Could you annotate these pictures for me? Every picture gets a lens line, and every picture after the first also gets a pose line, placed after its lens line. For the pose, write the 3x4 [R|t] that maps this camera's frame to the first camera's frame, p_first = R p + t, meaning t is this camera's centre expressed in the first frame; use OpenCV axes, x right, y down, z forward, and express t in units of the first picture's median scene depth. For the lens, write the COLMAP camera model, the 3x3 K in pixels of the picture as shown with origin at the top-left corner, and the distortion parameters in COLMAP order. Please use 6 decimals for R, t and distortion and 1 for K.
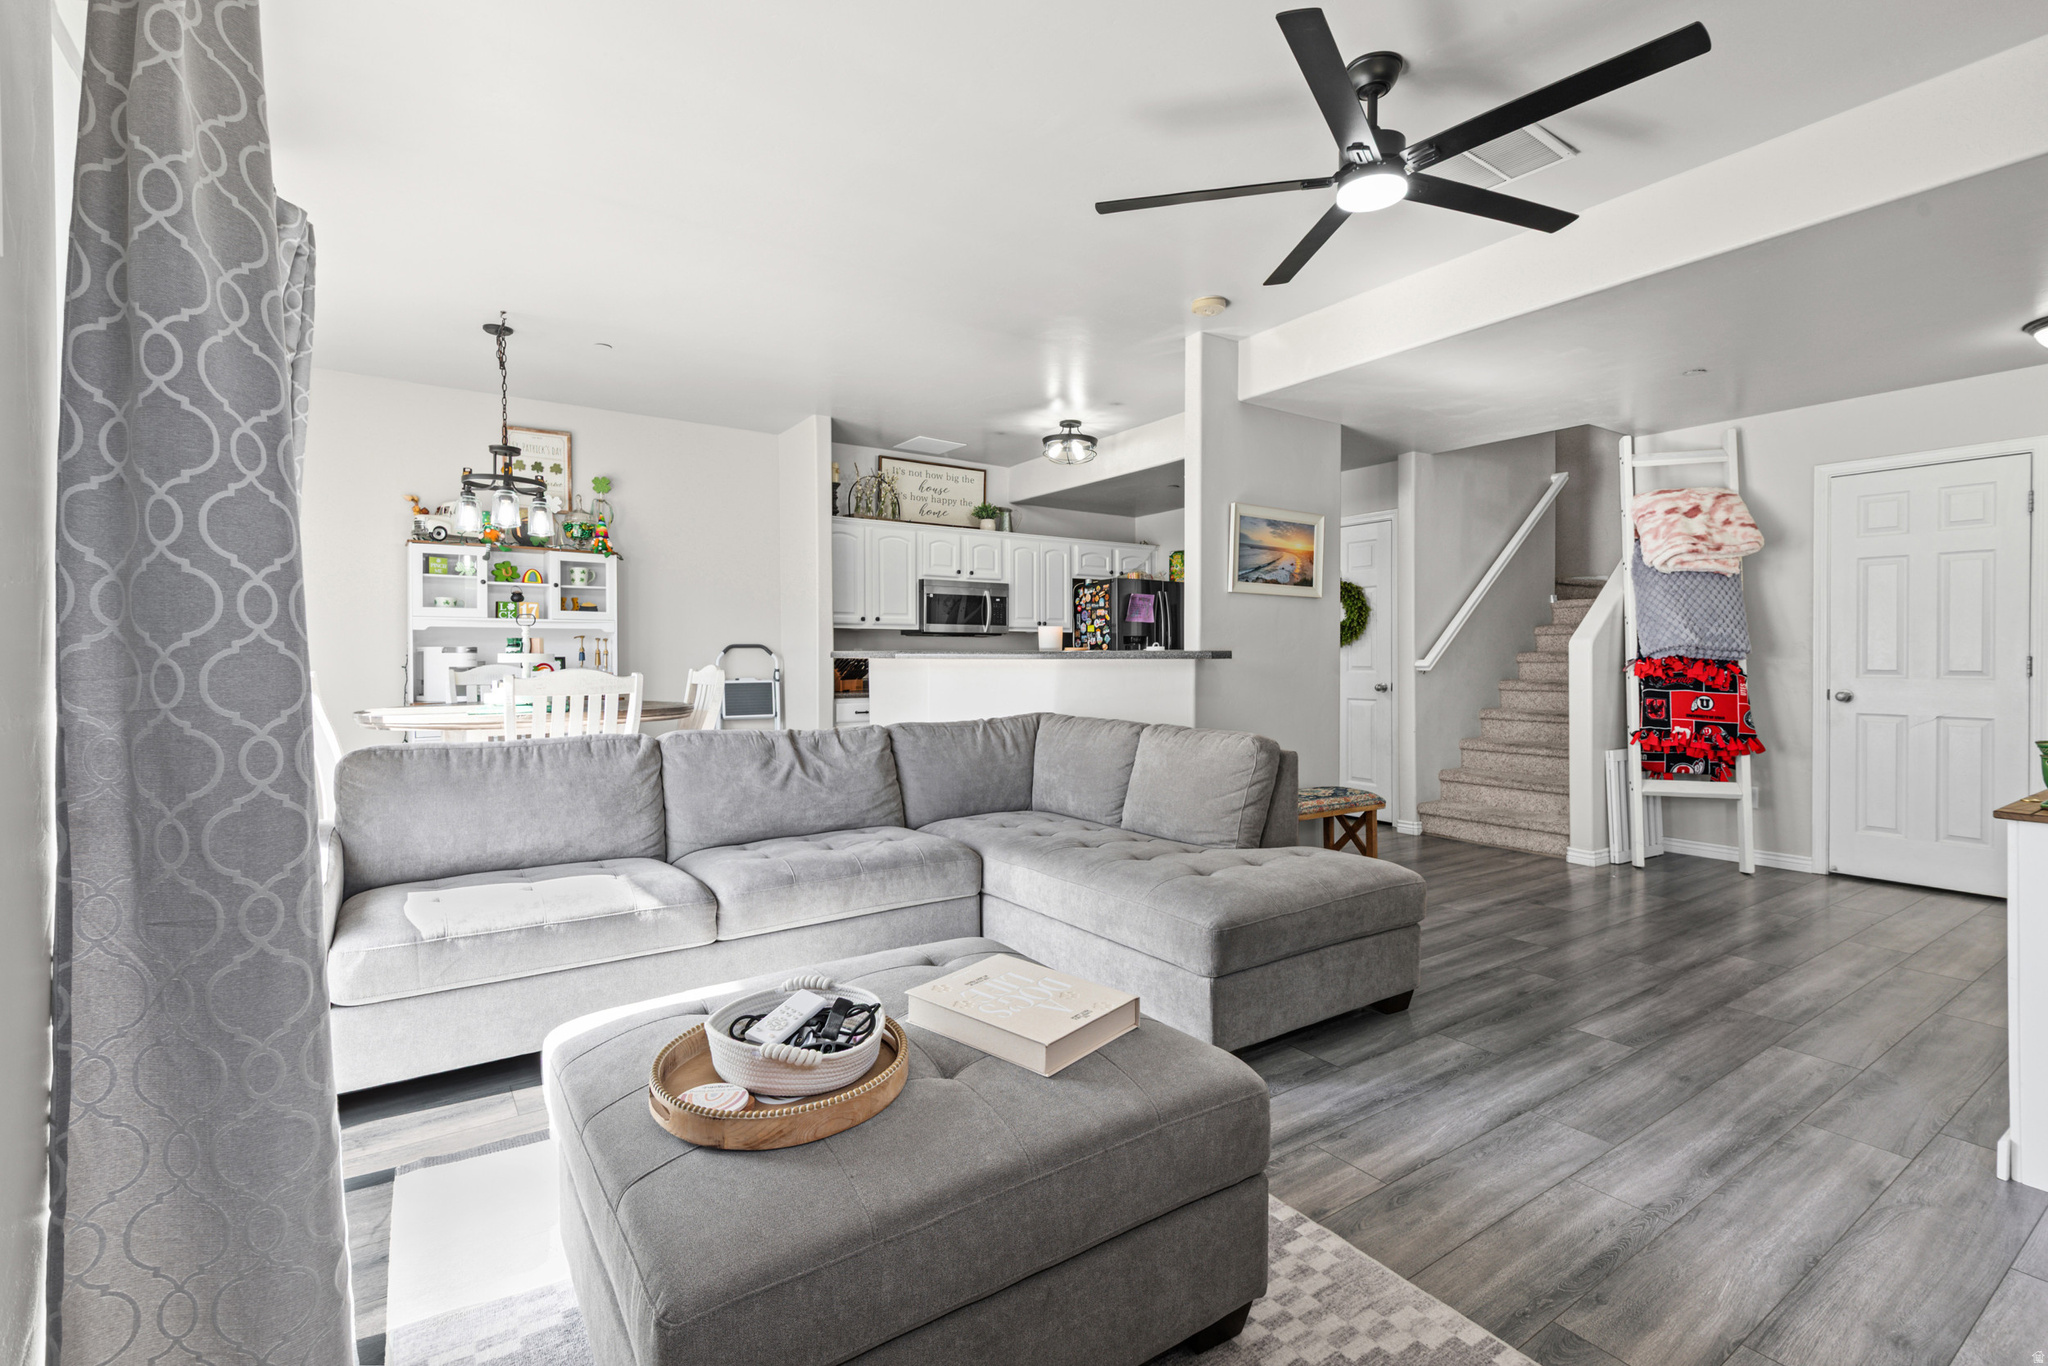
lens RADIAL K [[924.8, 0, 1048.6], [0, 924.8, 656.7], [0, 0, 1]] dist [0.016518, -0.000415]
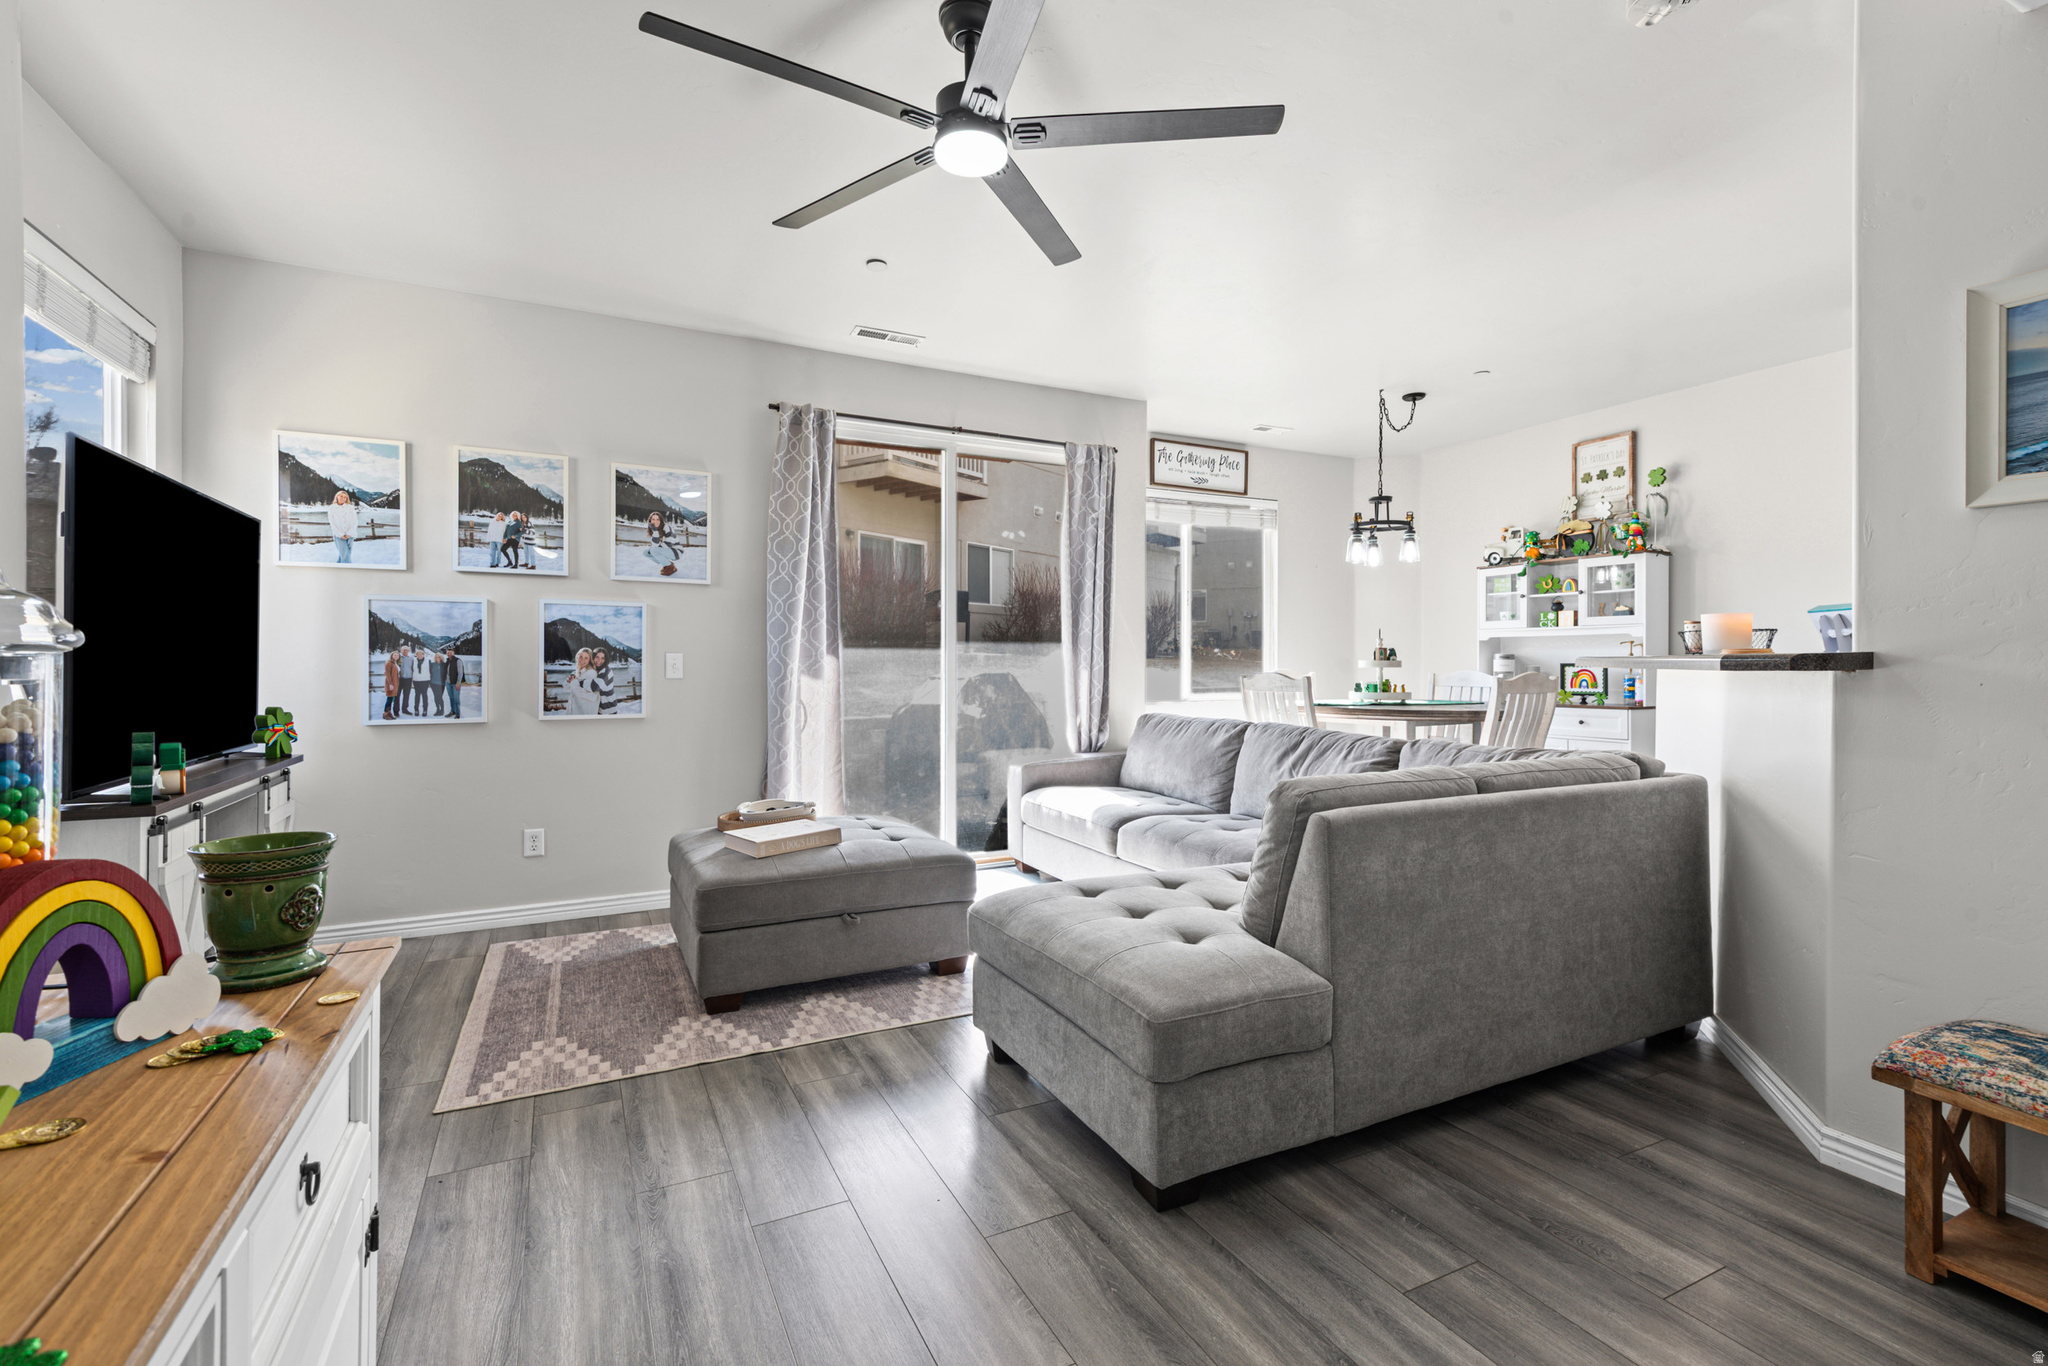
lens RADIAL K [[912.2, 0, 1017.0], [0, 912.2, 675.1], [0, 0, 1]] dist [0.017944, -0.000197]
pose [[-0.149359, 0.016985, -0.988637, 0.971593], [-0.003153, 0.999839, 0.017654, -0.004001], [0.988778, 0.005754, -0.149282, 0.944638]]
